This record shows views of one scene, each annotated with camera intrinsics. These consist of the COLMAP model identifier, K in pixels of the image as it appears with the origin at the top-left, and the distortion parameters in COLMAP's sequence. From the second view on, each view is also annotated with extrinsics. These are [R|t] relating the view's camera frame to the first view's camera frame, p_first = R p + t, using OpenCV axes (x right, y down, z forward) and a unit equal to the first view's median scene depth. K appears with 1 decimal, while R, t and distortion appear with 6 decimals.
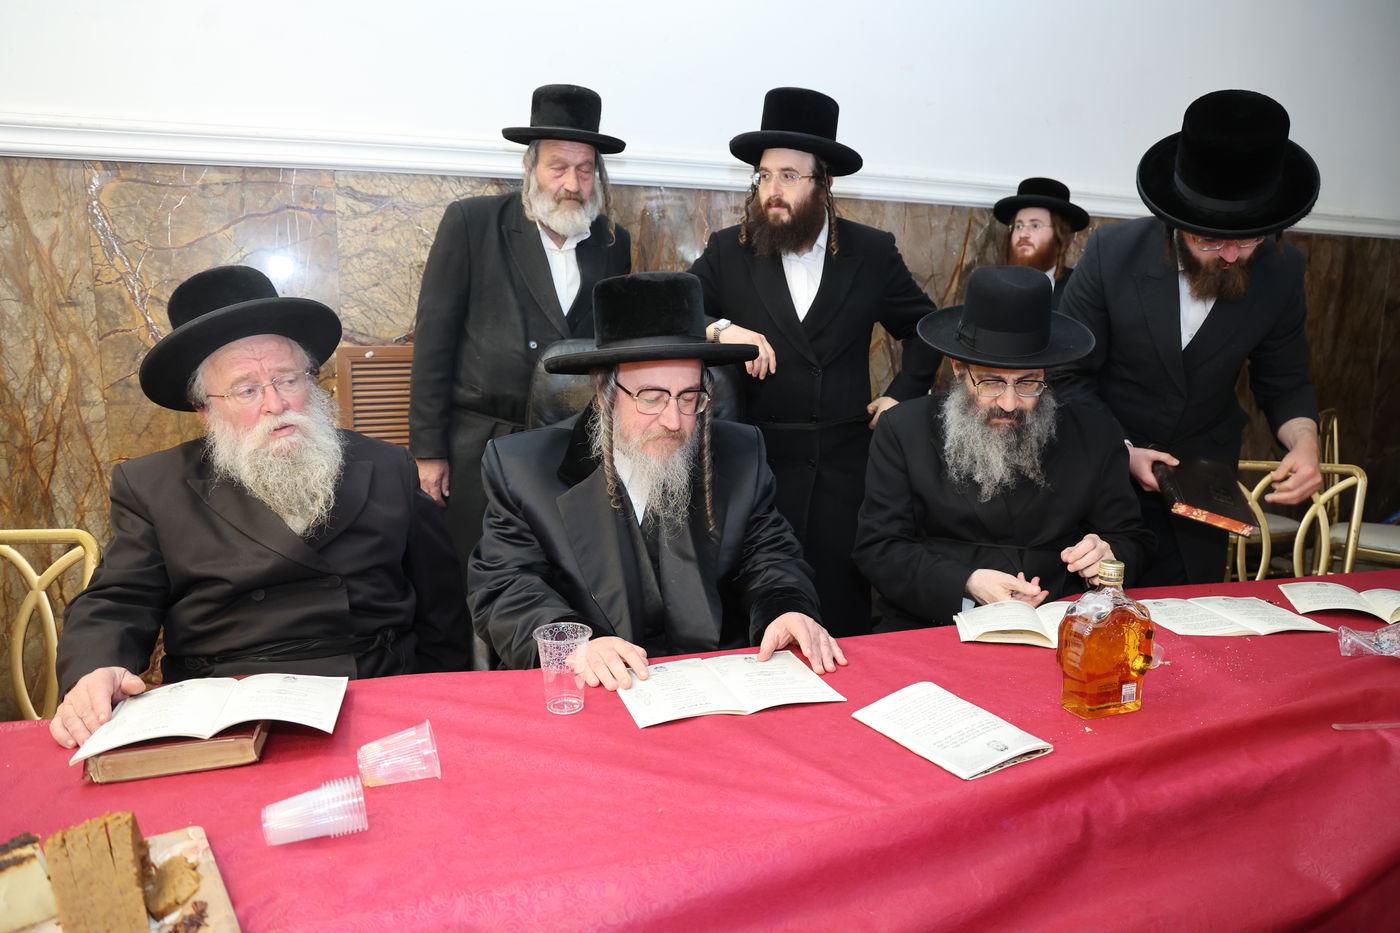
lens RADIAL K [[956.3, 0, 700.0], [0, 956.3, 466.5], [0, 0, 1]] dist [-0.082995, 0.067039]
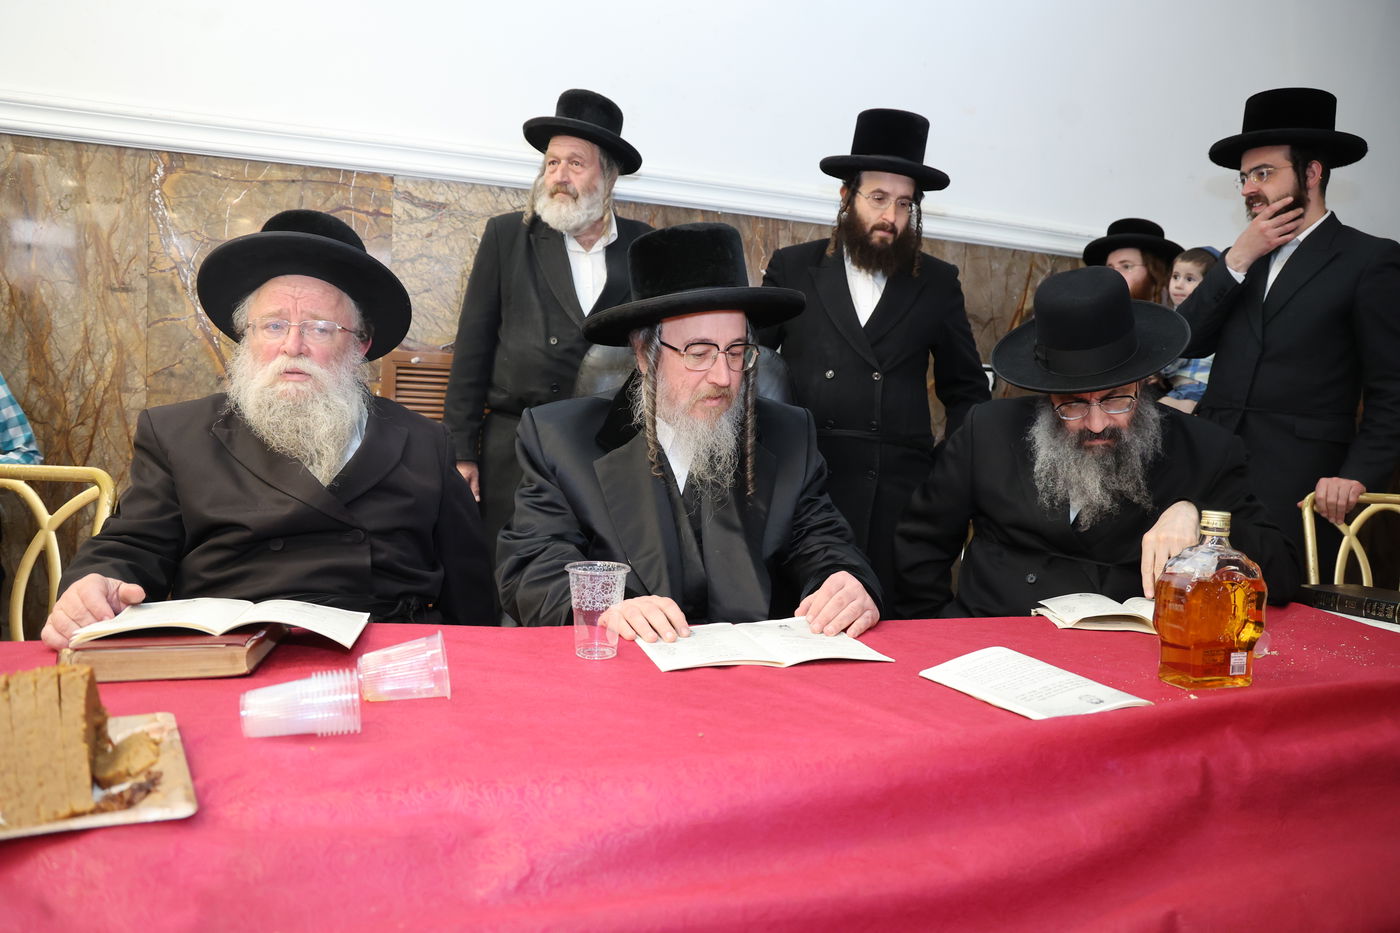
lens RADIAL K [[957.2, 0, 703.1], [0, 957.2, 462.8], [0, 0, 1]] dist [-0.087017, 0.071524]
pose [[0.998293, 0.039087, -0.043403, -0.006520], [-0.043419, 0.993648, -0.103819, 0.114136], [0.039069, 0.105526, 0.993649, 0.066902]]
